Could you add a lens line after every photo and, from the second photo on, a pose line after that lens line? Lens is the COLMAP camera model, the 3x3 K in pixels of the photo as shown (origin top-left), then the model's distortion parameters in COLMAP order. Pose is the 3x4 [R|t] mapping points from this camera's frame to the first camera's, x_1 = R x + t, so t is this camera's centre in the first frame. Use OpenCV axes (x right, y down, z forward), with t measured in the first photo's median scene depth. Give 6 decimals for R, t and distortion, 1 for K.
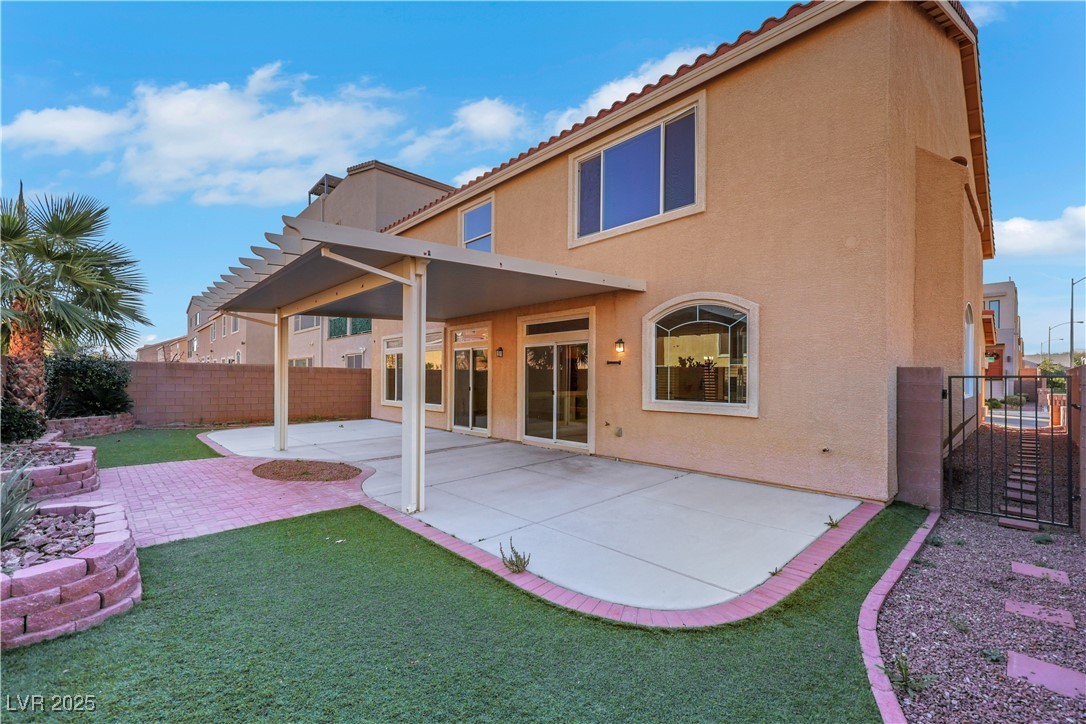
lens RADIAL K [[459.3, 0, 538.8], [0, 459.3, 370.5], [0, 0, 1]] dist [0.001161, 0.000090]
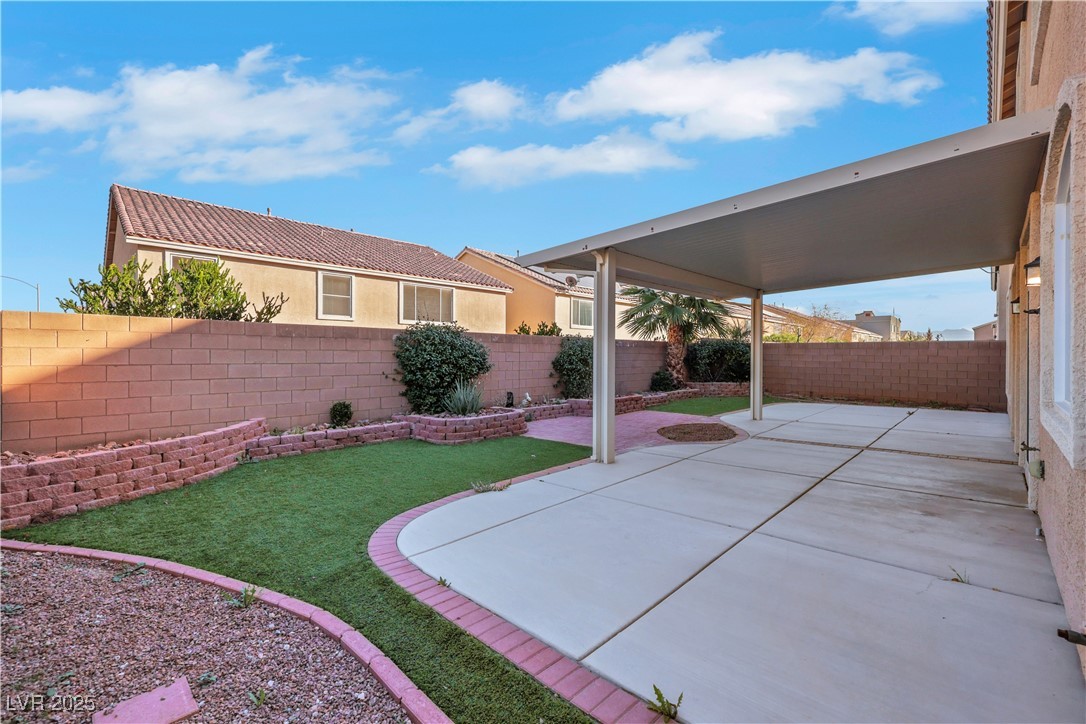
lens RADIAL K [[459.3, 0, 539.7], [0, 459.3, 358.9], [0, 0, 1]] dist [0.001161, 0.000090]
pose [[0.042283, 0.001658, -0.999104, 0.893117], [0.014603, 0.999891, 0.002277, 0.032120], [0.998999, -0.014687, 0.042254, 0.768497]]
